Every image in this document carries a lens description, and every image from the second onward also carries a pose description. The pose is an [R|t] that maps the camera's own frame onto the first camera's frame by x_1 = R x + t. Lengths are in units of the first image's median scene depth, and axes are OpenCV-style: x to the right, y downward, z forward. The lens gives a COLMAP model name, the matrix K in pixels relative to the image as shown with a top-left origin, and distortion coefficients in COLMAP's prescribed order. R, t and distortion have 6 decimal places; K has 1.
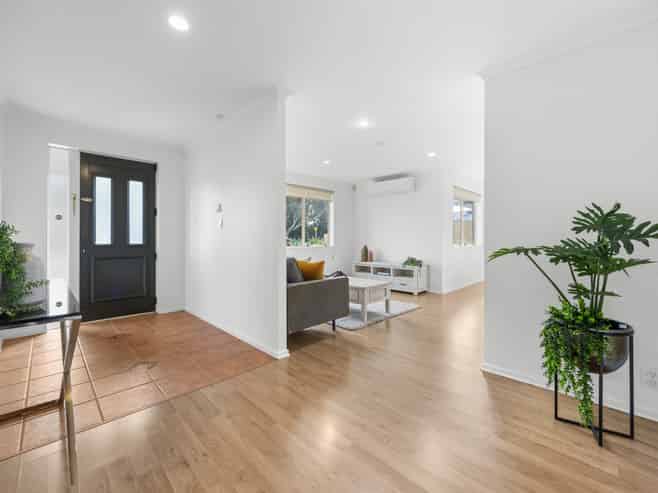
lens RADIAL K [[286.1, 0, 328.7], [0, 286.1, 236.1], [0, 0, 1]] dist [-0.000130, -0.000008]
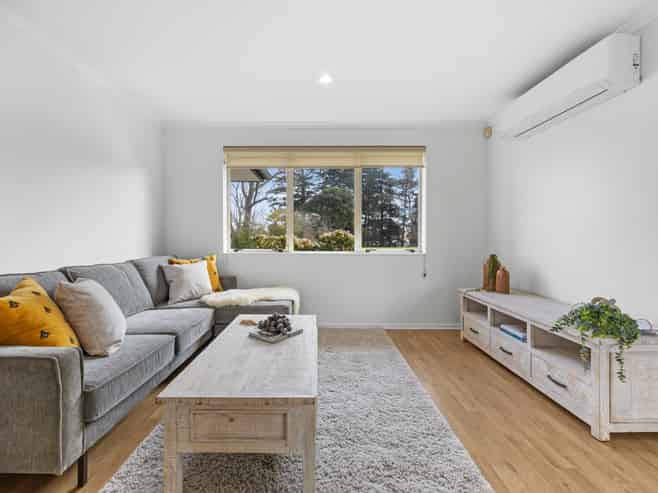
lens RADIAL K [[296.1, 0, 318.0], [0, 296.1, 238.5], [0, 0, 1]] dist [0.000244, -0.000080]
pose [[0.703866, 0.002191, -0.710330, 0.290118], [0.005153, 0.999953, 0.008191, 0.004284], [0.710314, -0.009426, 0.703821, 0.548895]]
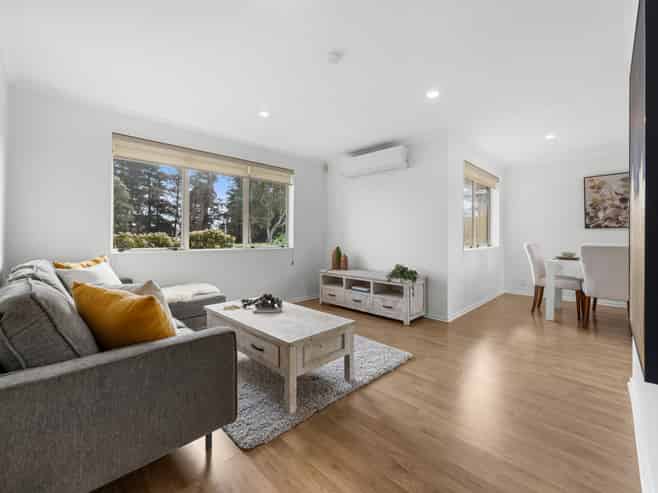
lens RADIAL K [[286.1, 0, 328.7], [0, 286.1, 236.1], [0, 0, 1]] dist [-0.000130, -0.000008]
pose [[0.999983, 0.003999, 0.004299, 0.113670], [-0.004029, 0.999967, 0.007019, 0.001414], [-0.004271, -0.007036, 0.999966, 0.324683]]
